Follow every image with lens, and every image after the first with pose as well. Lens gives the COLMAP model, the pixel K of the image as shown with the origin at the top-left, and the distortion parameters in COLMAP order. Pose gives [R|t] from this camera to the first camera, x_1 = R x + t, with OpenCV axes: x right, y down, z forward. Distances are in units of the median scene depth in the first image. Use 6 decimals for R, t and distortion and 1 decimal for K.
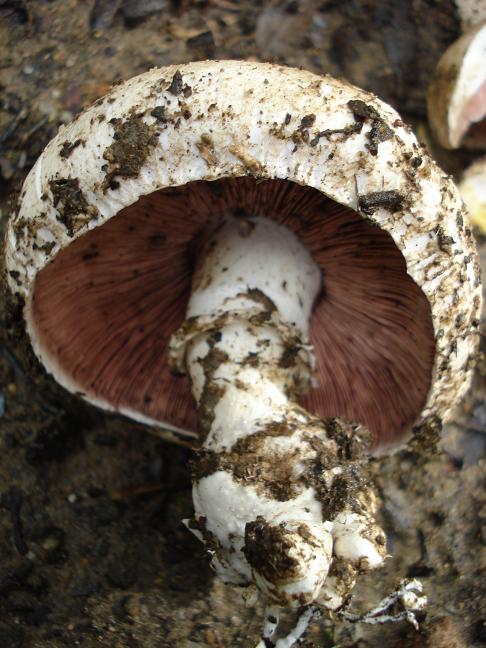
lens RADIAL K [[662.8, 0, 242.7], [0, 662.8, 323.3], [0, 0, 1]] dist [-0.095645, 0.000000]
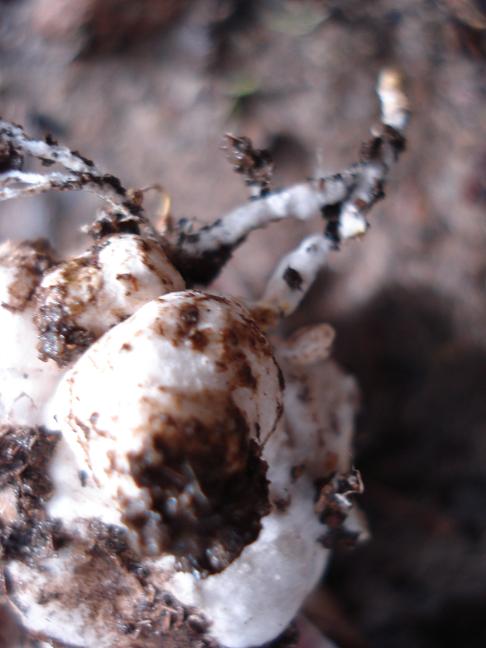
lens RADIAL K [[662.8, 0, 242.6], [0, 662.8, 323.7], [0, 0, 1]] dist [-0.095645, 0.000000]
pose [[-0.875588, -0.482667, -0.019470, 0.083152], [0.480214, -0.874091, 0.073204, 0.479667], [-0.052352, 0.054747, 0.997127, 0.742441]]
